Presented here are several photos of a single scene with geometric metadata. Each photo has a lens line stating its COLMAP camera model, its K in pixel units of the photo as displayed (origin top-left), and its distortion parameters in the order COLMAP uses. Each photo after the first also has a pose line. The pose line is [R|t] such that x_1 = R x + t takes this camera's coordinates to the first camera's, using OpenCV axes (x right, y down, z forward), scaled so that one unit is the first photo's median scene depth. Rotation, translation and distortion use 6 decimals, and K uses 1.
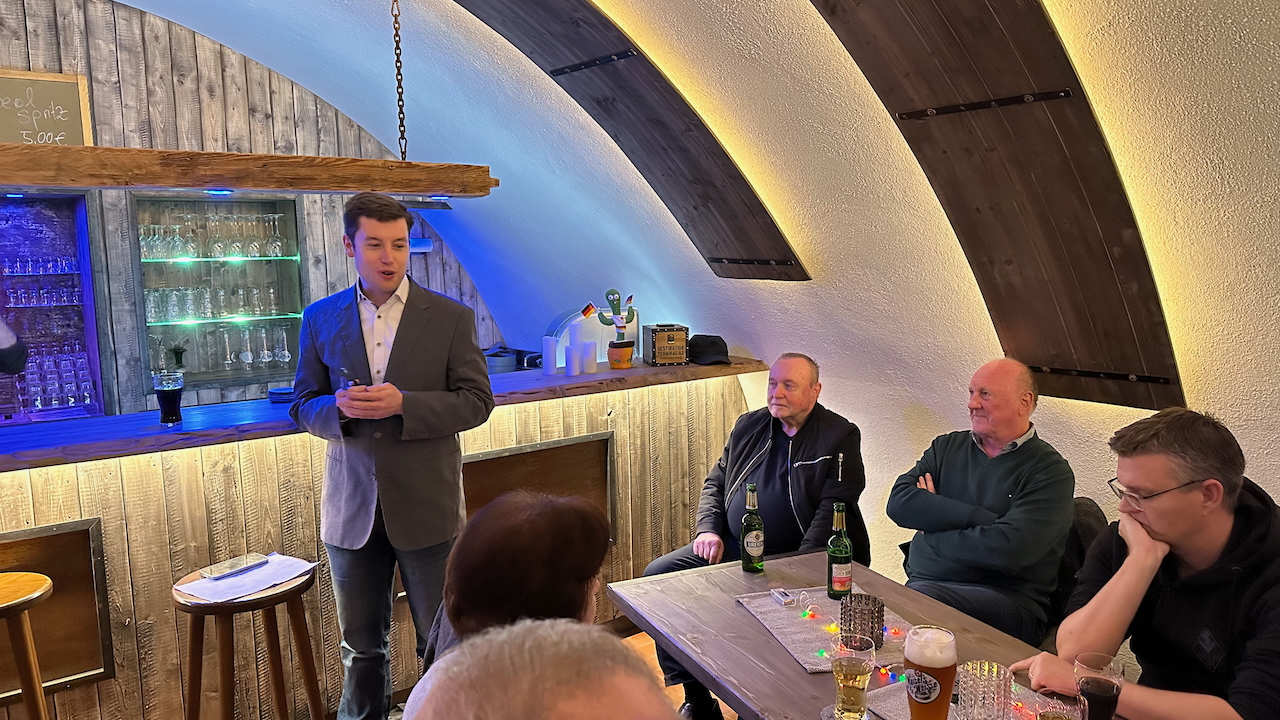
lens RADIAL K [[895.2, 0, 680.1], [0, 895.2, 376.6], [0, 0, 1]] dist [-0.026117, -0.003085]
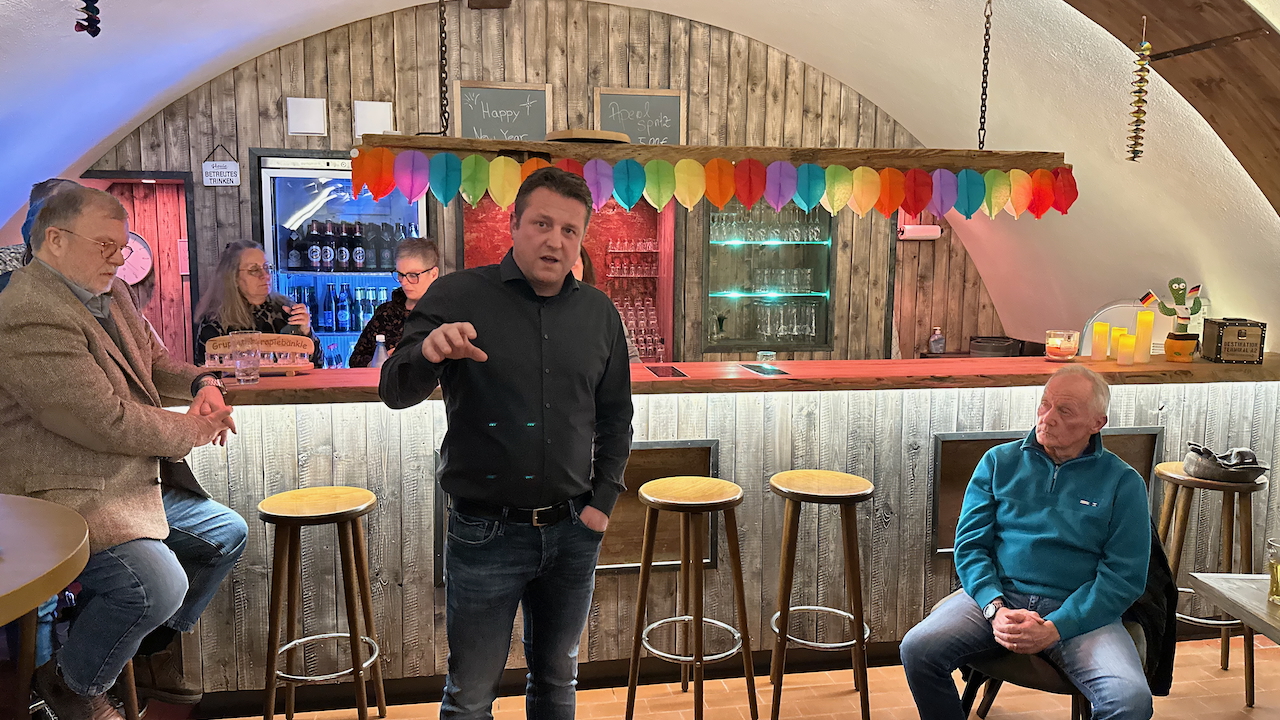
lens RADIAL K [[895.4, 0, 636.5], [0, 895.4, 352.3], [0, 0, 1]] dist [0.146299, -0.218087]
pose [[0.871615, 0.075355, -0.484365, -0.094624], [-0.085923, 0.996302, 0.000382, 0.028838], [0.482603, 0.041285, 0.874866, -0.122046]]
